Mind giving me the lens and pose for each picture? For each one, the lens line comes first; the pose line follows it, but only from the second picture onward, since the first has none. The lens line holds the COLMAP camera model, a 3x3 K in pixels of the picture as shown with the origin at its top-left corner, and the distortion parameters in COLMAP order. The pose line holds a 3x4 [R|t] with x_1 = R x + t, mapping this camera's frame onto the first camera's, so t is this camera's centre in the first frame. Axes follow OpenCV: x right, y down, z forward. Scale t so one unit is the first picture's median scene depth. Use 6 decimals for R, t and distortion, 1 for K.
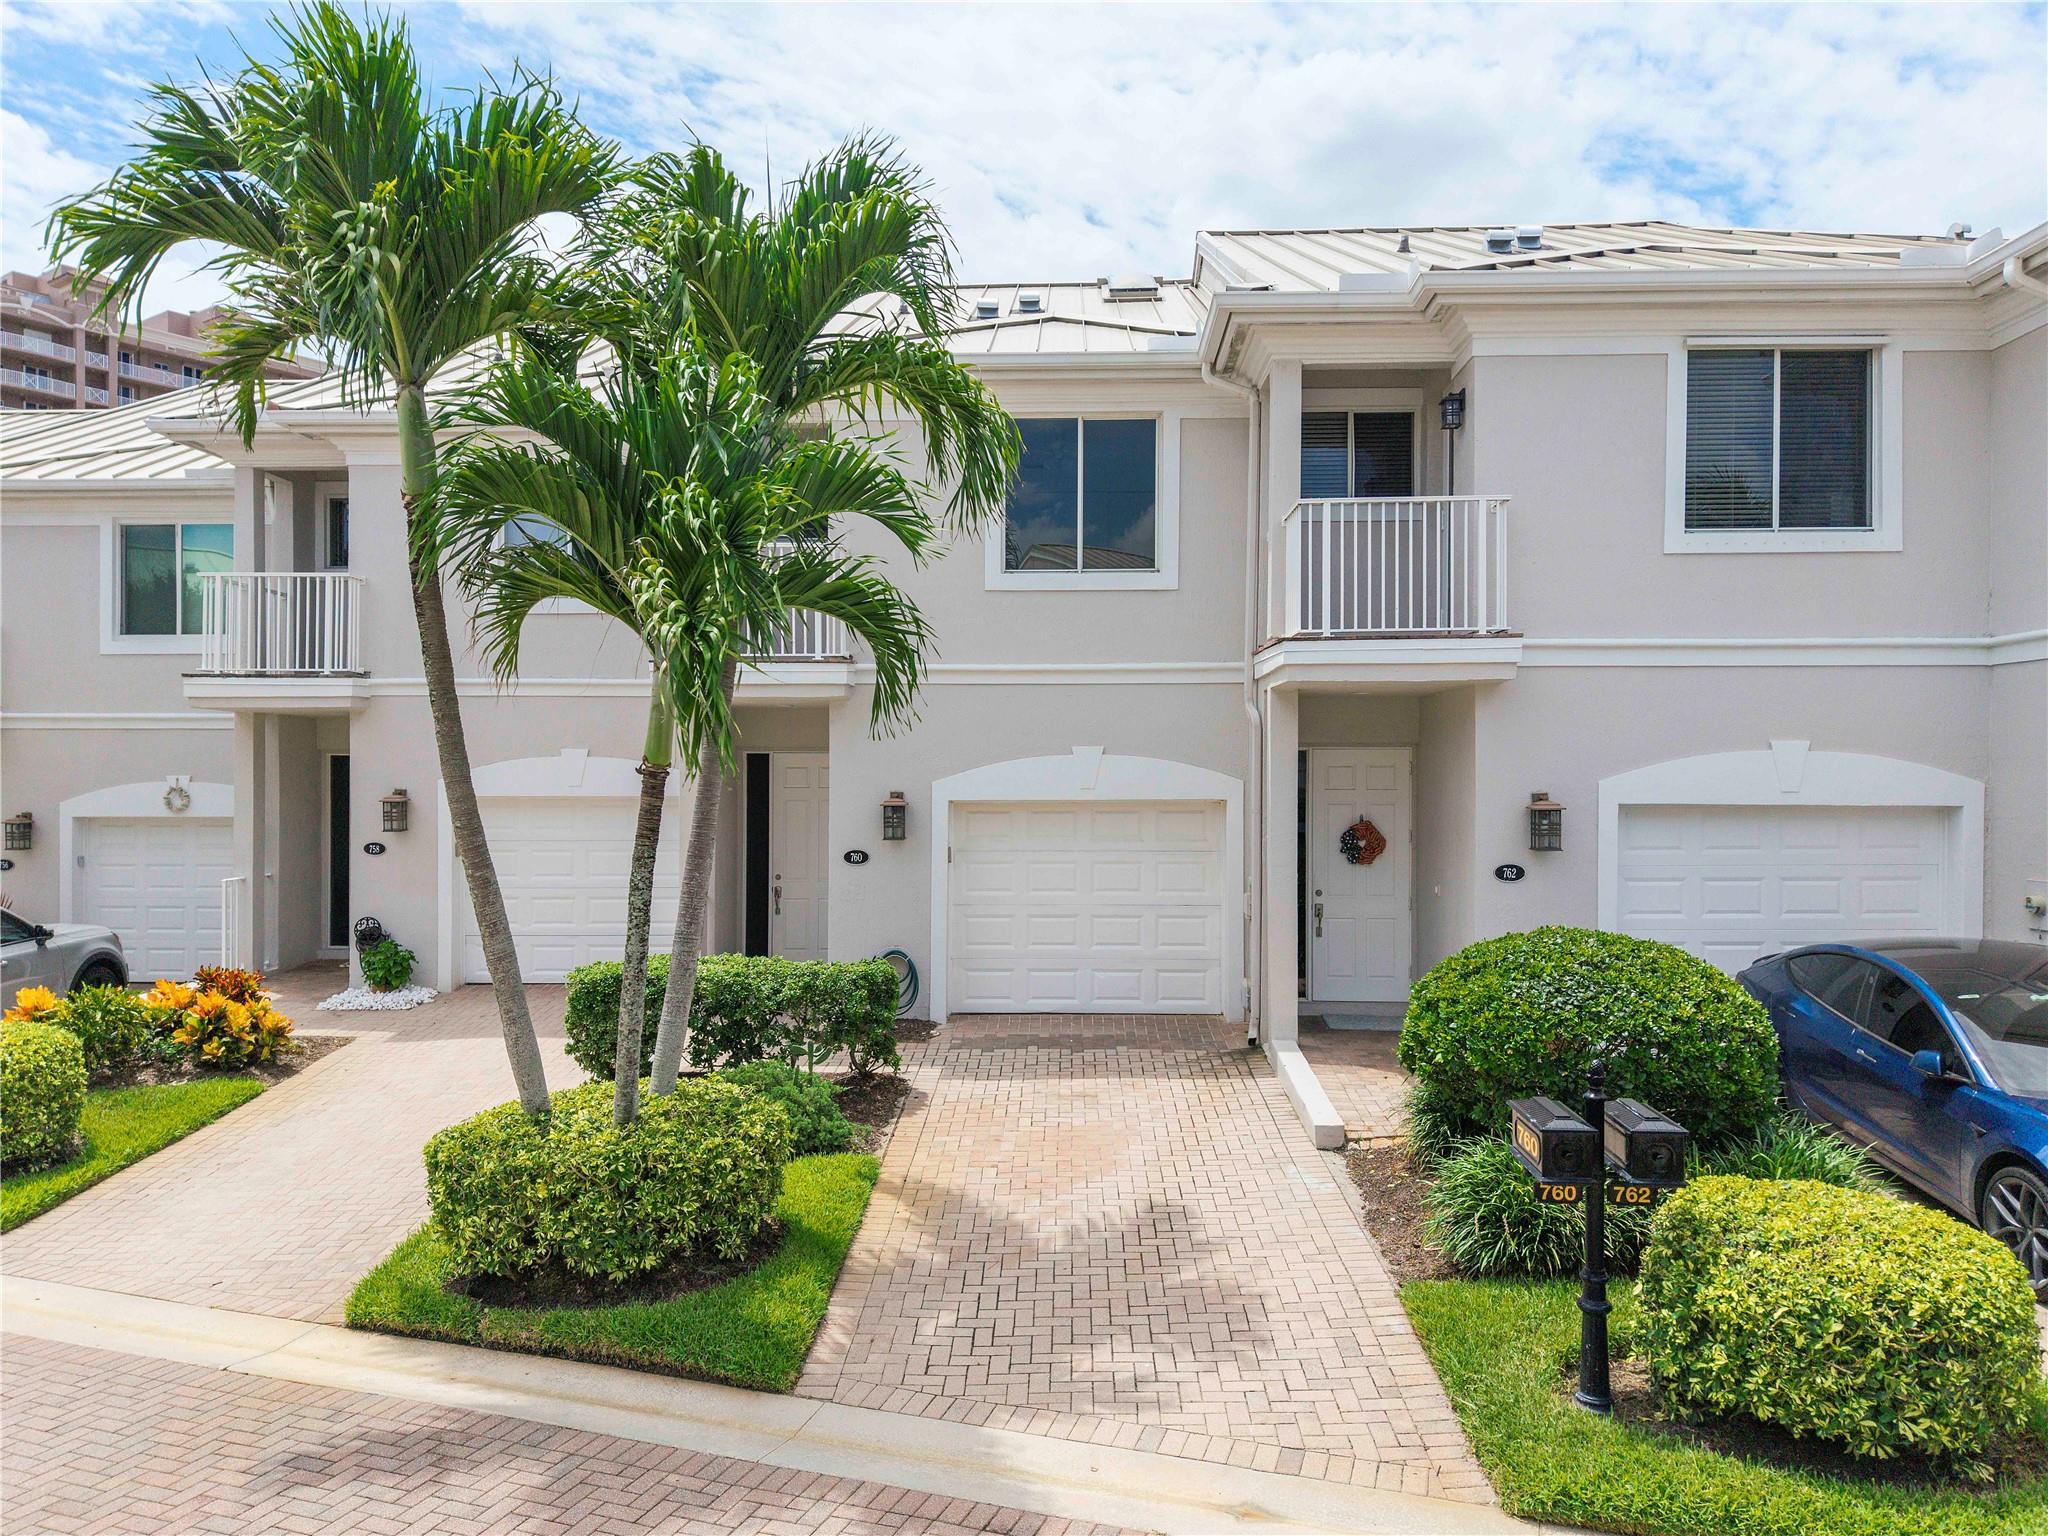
lens RADIAL K [[1368.5, 0, 1026.6], [0, 1368.5, 795.2], [0, 0, 1]] dist [0.008735, 0.000960]
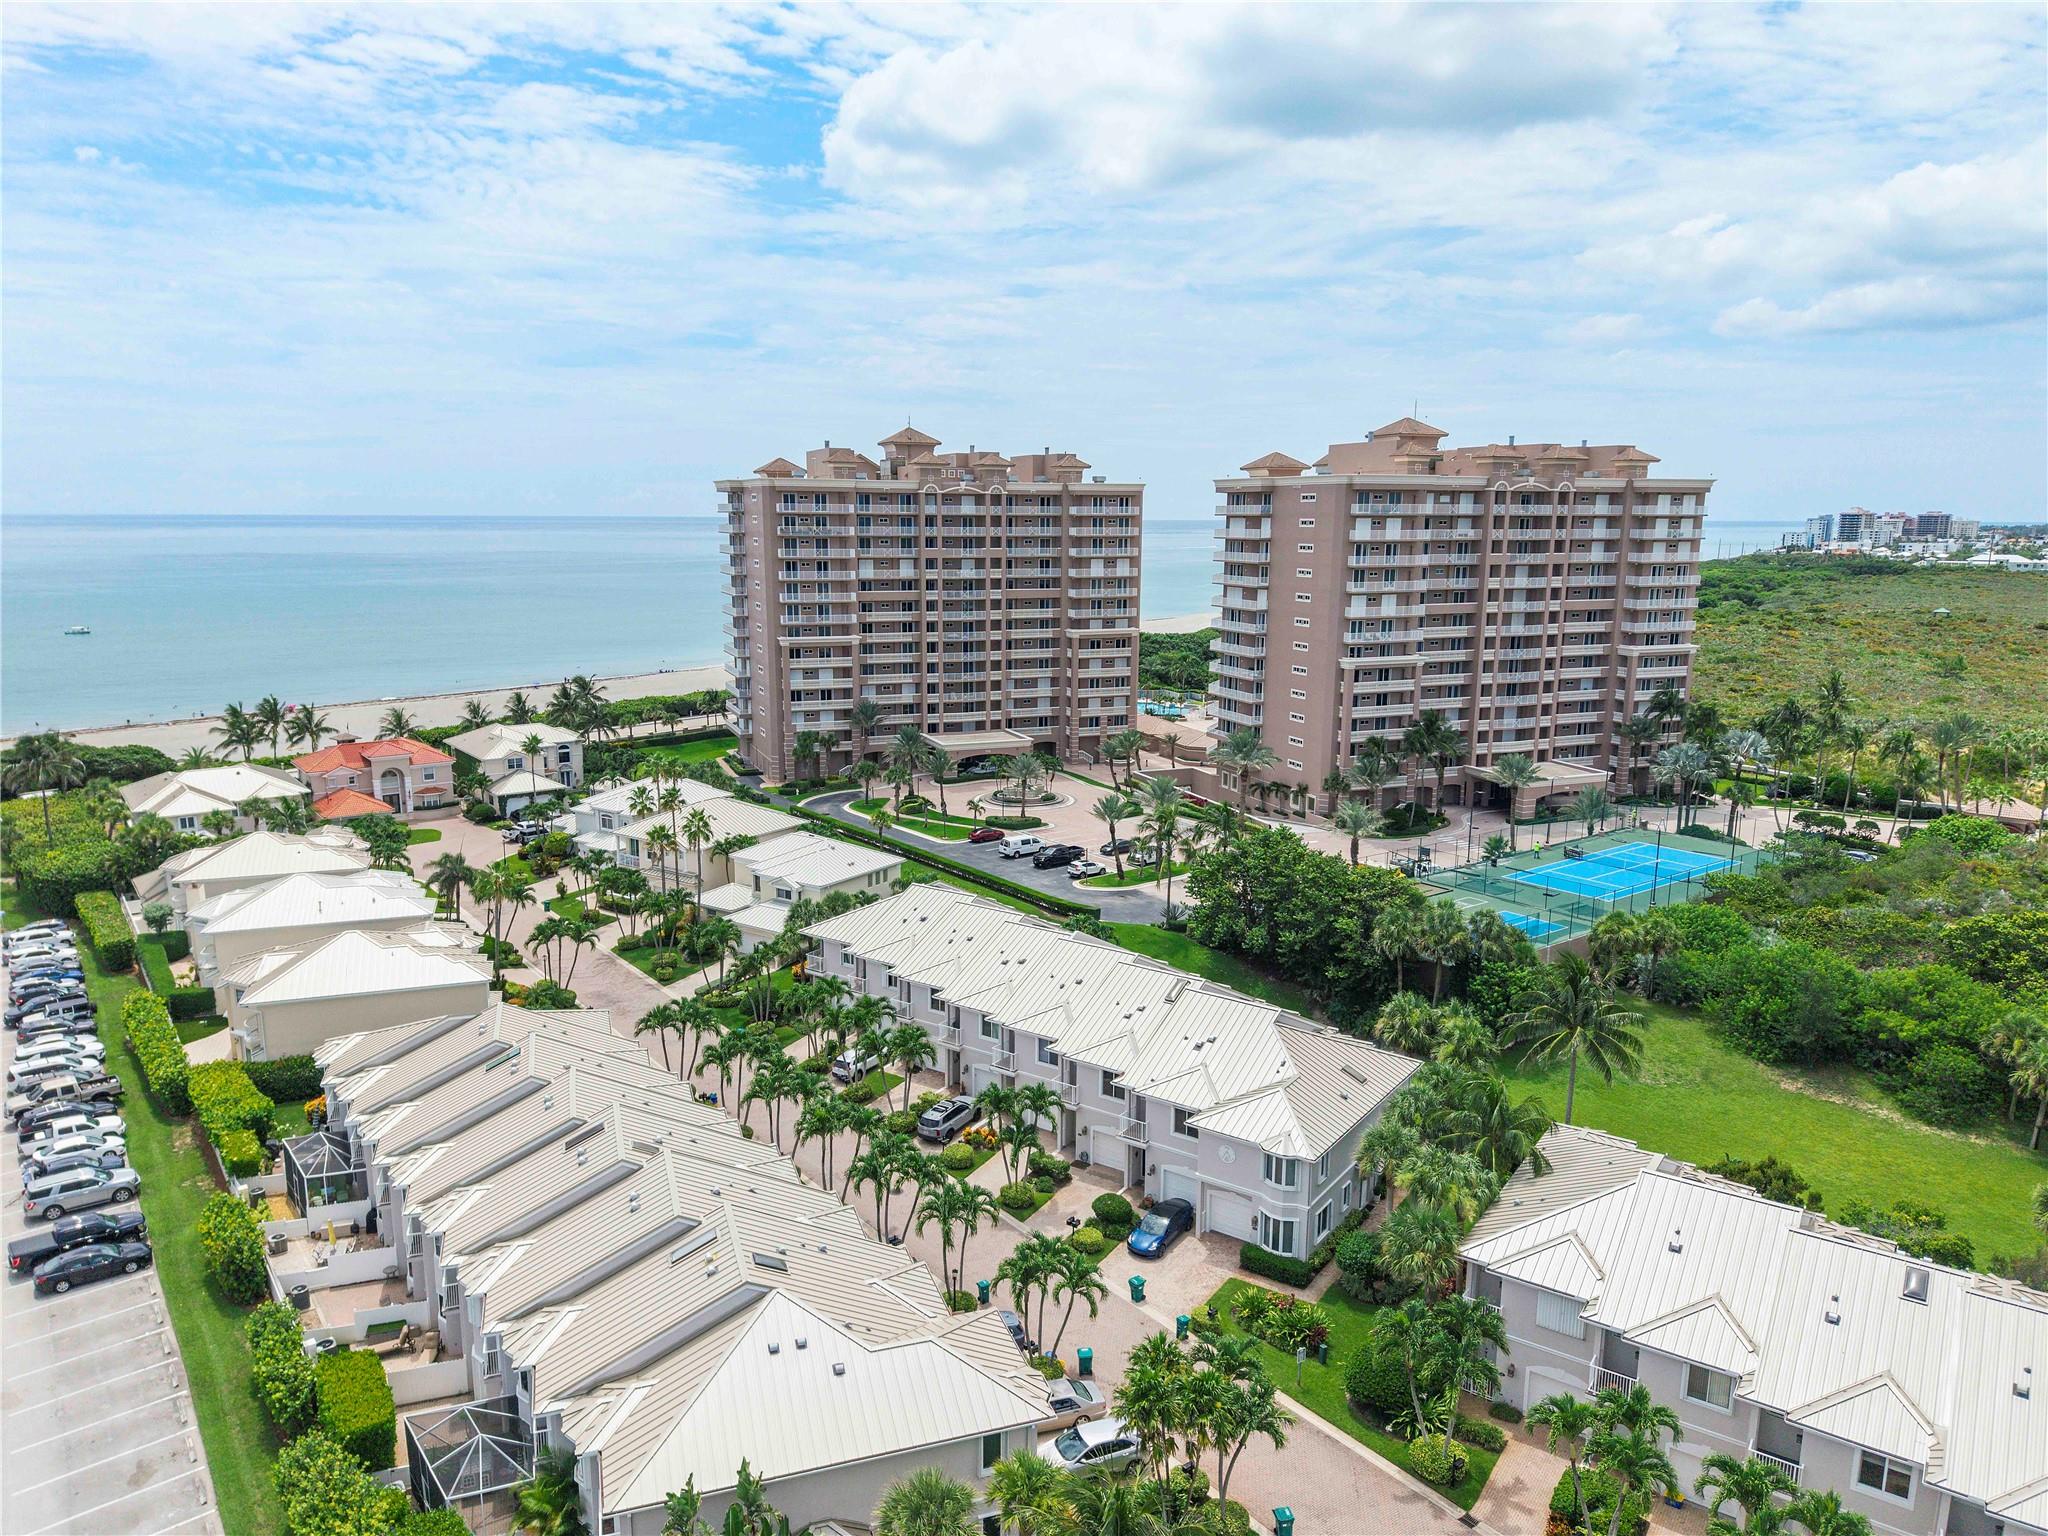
lens RADIAL K [[1375.5, 0, 1043.4], [0, 1375.5, 821.7], [0, 0, 1]] dist [0.068679, -0.071756]
pose [[0.842207, 0.117284, -0.526244, 3.231266], [0.001537, 0.975527, 0.219875, -3.120550], [0.539153, -0.185989, 0.821415, -4.521754]]
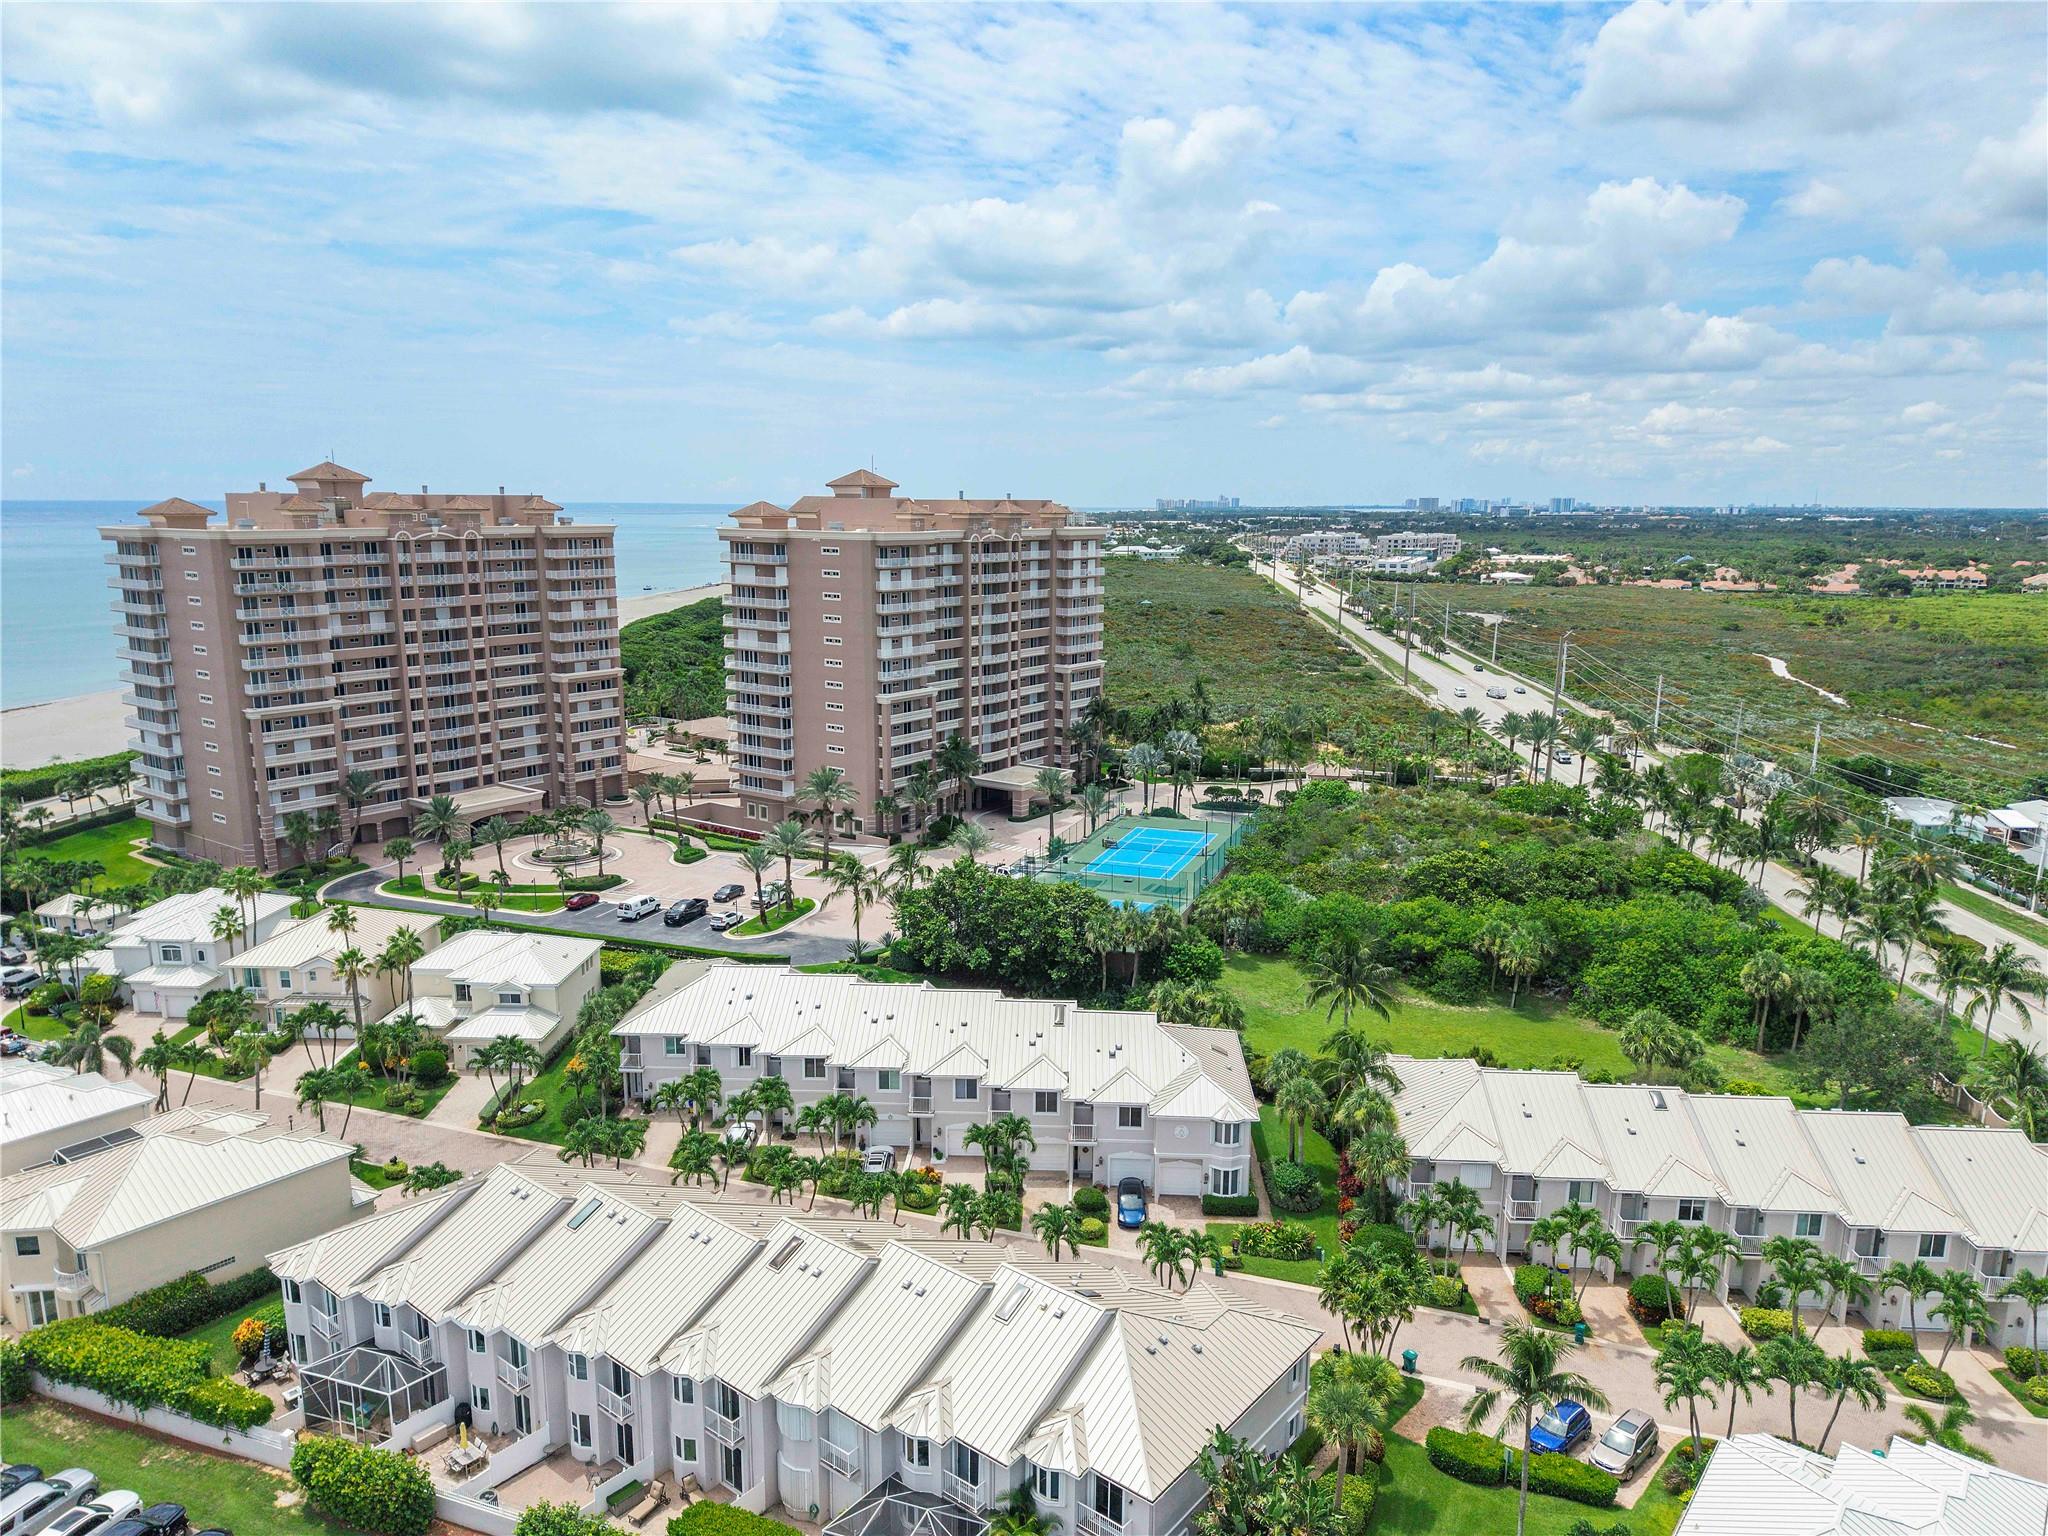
lens RADIAL K [[1391.6, 0, 1036.2], [0, 1391.6, 800.8], [0, 0, 1]] dist [0.067035, -0.065108]
pose [[0.999990, 0.002937, -0.003435, 0.011177], [-0.002111, 0.975536, 0.219831, -3.961099], [0.003996, -0.219822, 0.975532, -6.770345]]
